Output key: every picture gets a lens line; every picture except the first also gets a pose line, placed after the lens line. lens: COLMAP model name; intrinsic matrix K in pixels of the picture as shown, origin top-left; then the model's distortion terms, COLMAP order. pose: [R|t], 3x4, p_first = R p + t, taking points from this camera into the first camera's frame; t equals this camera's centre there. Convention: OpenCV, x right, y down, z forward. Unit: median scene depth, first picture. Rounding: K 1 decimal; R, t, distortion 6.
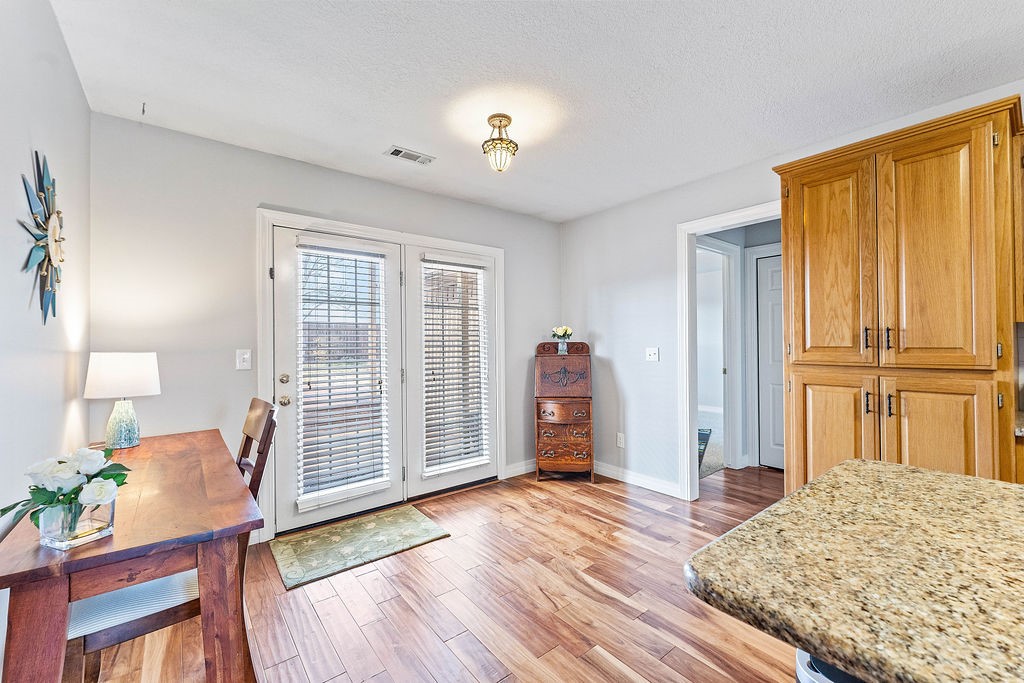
lens RADIAL K [[422.4, 0, 513.3], [0, 422.4, 340.5], [0, 0, 1]] dist [0.002295, 0.000385]
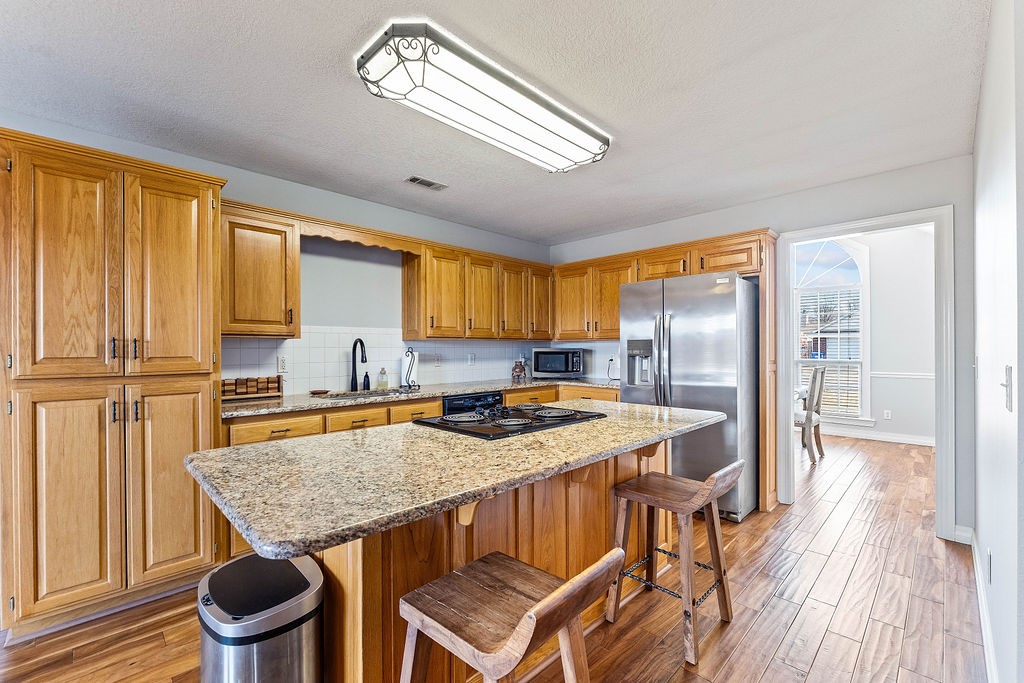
lens RADIAL K [[441.2, 0, 508.6], [0, 441.2, 349.3], [0, 0, 1]] dist [-0.013524, -0.000682]
pose [[-0.104921, 0.003068, 0.994476, -0.310191], [-0.002392, 0.999992, -0.003338, -0.002194], [-0.994478, -0.002729, -0.104912, 0.172983]]
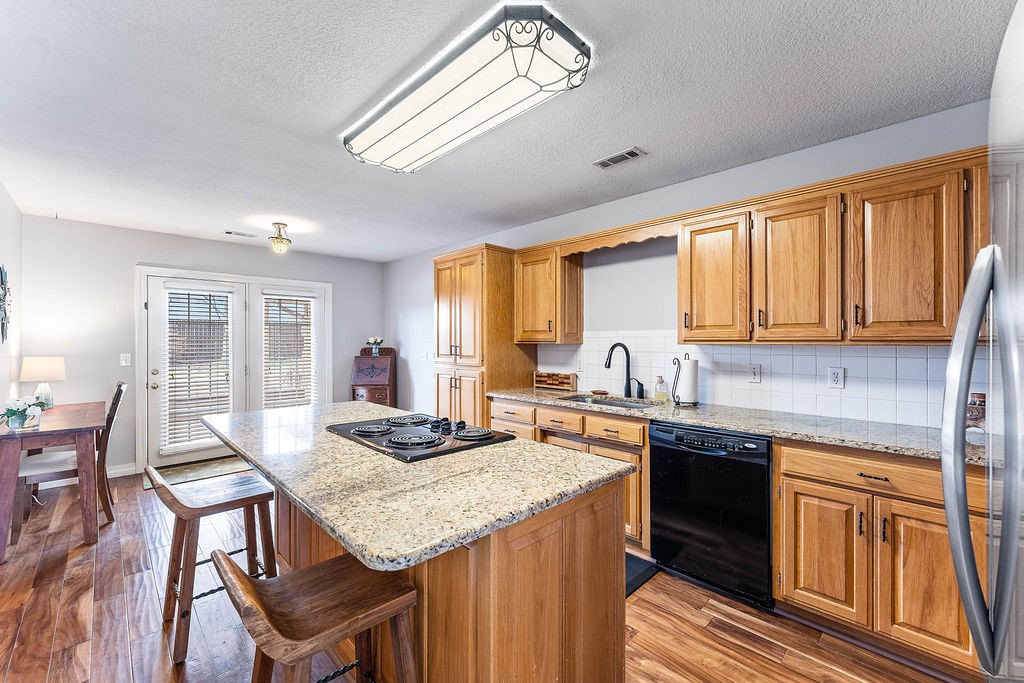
lens RADIAL K [[422.4, 0, 513.9], [0, 422.4, 339.4], [0, 0, 1]] dist [0.002295, 0.000385]
pose [[0.995571, 0.007590, 0.093703, 0.874487], [-0.007904, 0.999964, 0.002986, -0.062228], [-0.093677, -0.003714, 0.995596, -0.952826]]
